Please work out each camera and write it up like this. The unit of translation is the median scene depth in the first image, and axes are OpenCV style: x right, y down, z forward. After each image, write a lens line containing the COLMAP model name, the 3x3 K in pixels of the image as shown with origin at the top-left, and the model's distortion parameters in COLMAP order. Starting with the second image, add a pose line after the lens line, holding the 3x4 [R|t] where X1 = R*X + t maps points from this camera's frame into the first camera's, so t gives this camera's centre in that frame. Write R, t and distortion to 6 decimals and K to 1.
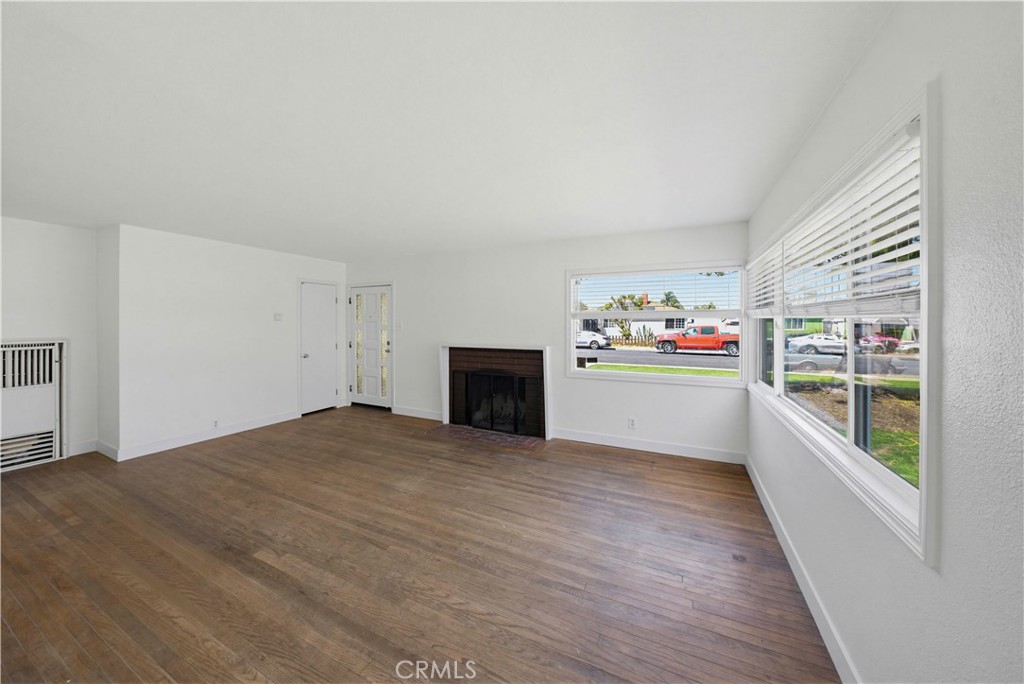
lens RADIAL K [[352.7, 0, 507.9], [0, 352.7, 321.9], [0, 0, 1]] dist [-0.032543, 0.006450]
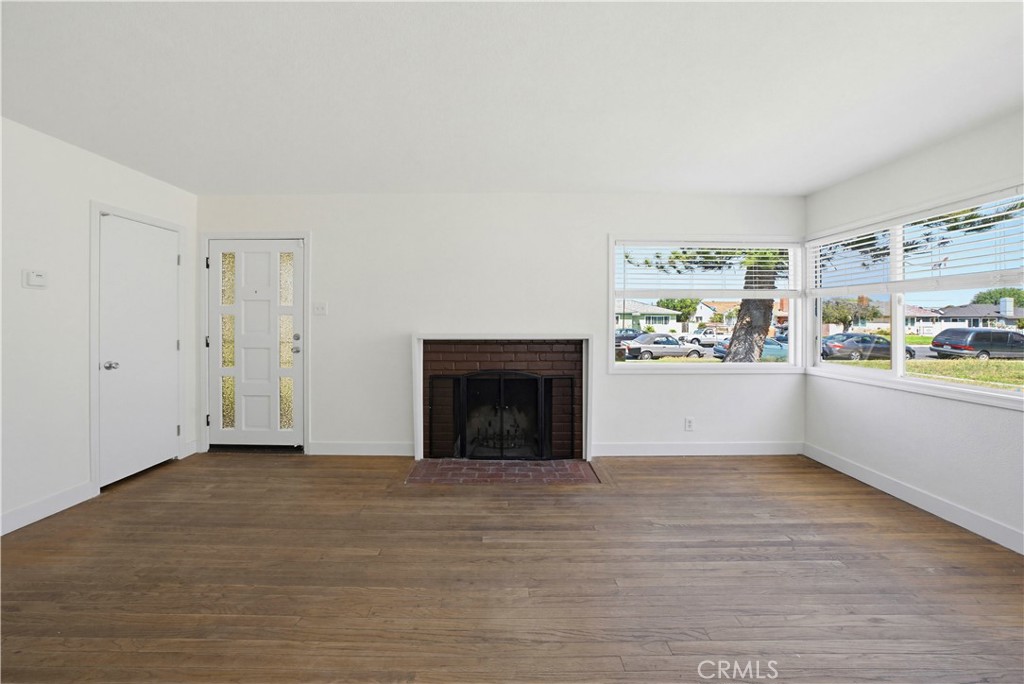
lens RADIAL K [[352.7, 0, 507.9], [0, 352.7, 321.9], [0, 0, 1]] dist [-0.032543, 0.006450]
pose [[0.898421, 0.001735, 0.439131, -0.364364], [-0.003602, 0.999988, 0.003417, 0.041552], [-0.439119, -0.004652, 0.898417, 0.414568]]
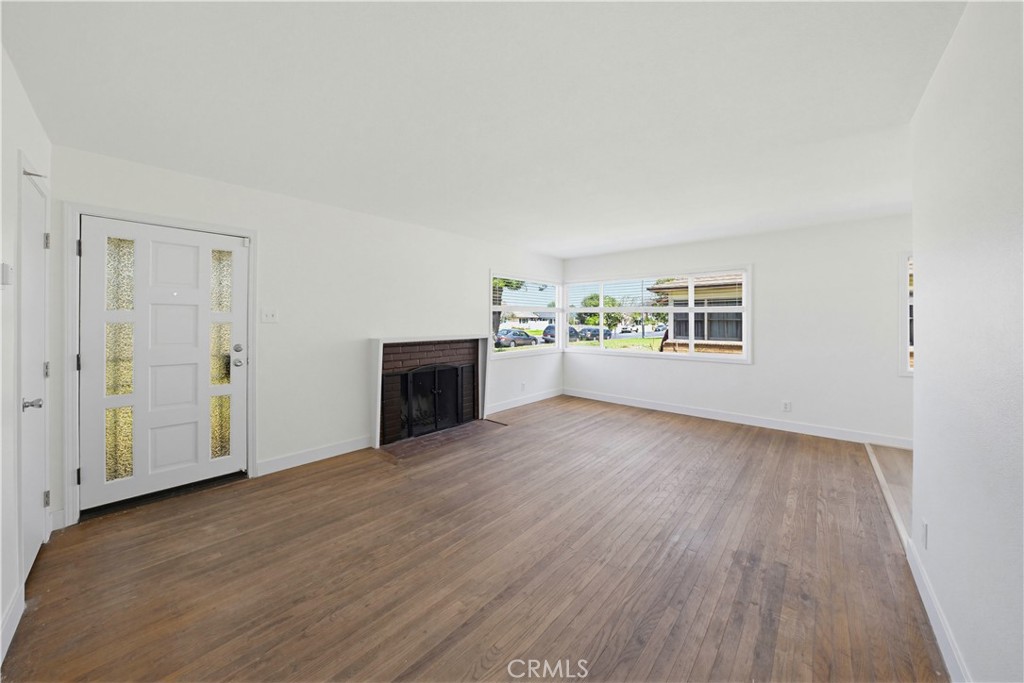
lens RADIAL K [[352.7, 0, 507.9], [0, 352.7, 321.4], [0, 0, 1]] dist [-0.032543, 0.006450]
pose [[0.280625, -0.001004, 0.959817, -0.939293], [-0.003832, 0.999990, 0.002167, 0.024258], [-0.959810, -0.004286, 0.280619, 0.618621]]
